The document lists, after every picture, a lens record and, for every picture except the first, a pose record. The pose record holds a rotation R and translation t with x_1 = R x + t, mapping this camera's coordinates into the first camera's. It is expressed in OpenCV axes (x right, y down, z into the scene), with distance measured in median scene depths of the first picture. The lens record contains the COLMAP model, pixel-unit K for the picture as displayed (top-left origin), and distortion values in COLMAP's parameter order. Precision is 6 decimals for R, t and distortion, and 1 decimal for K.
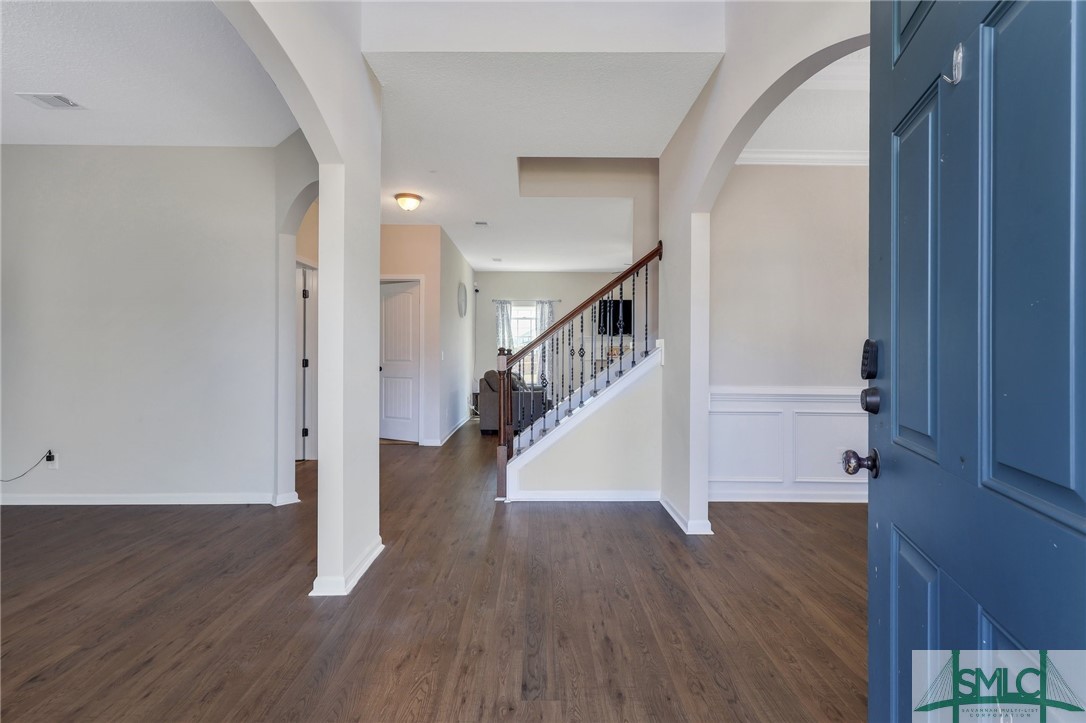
lens RADIAL K [[508.1, 0, 542.0], [0, 508.1, 353.2], [0, 0, 1]] dist [-0.002795, 0.002839]
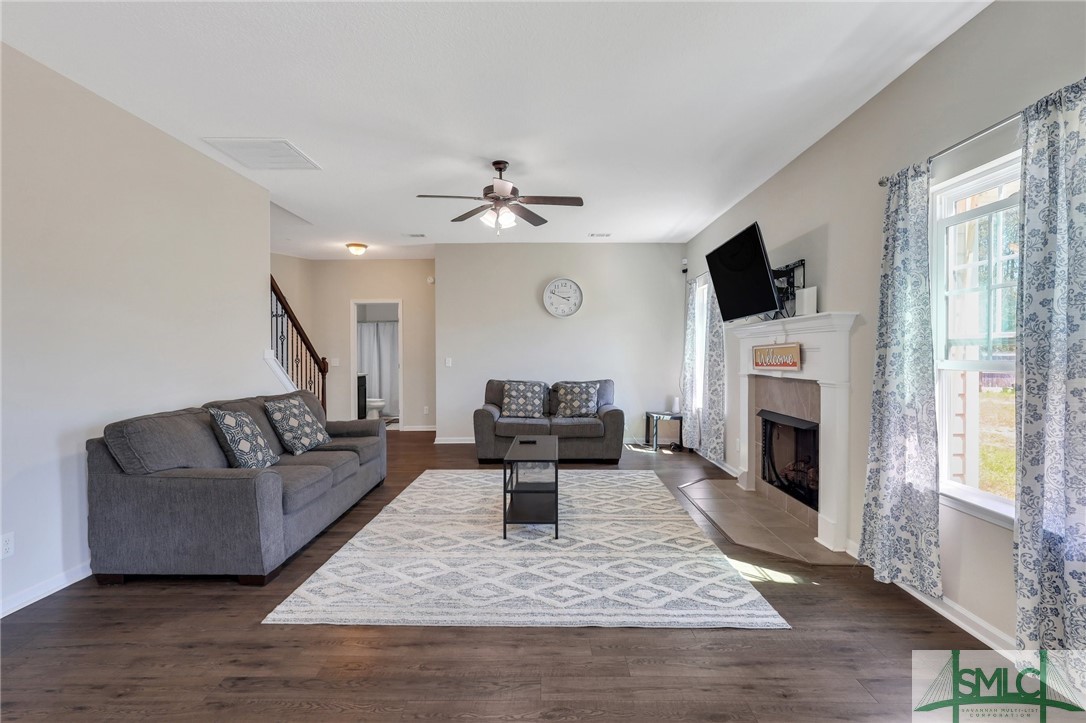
lens RADIAL K [[508.1, 0, 547.6], [0, 508.1, 359.0], [0, 0, 1]] dist [-0.002795, 0.002839]
pose [[-0.010446, 0.001972, -0.999943, 2.529498], [0.004774, 0.999987, 0.001923, -0.006838], [0.999934, -0.004754, -0.010455, 3.507941]]
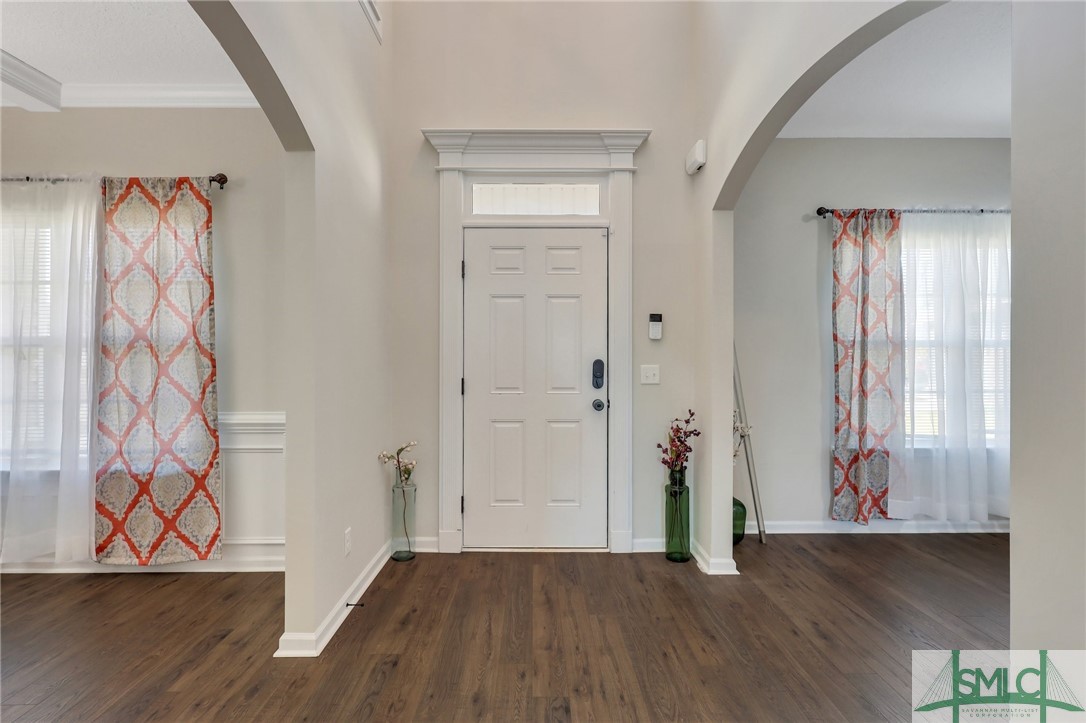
lens RADIAL K [[508.1, 0, 539.1], [0, 508.1, 351.5], [0, 0, 1]] dist [-0.002795, 0.002839]
pose [[-0.999956, -0.008069, 0.004751, 0.017257], [-0.008094, 0.999953, -0.005399, -0.033968], [-0.004707, -0.005437, -0.999974, 1.555623]]
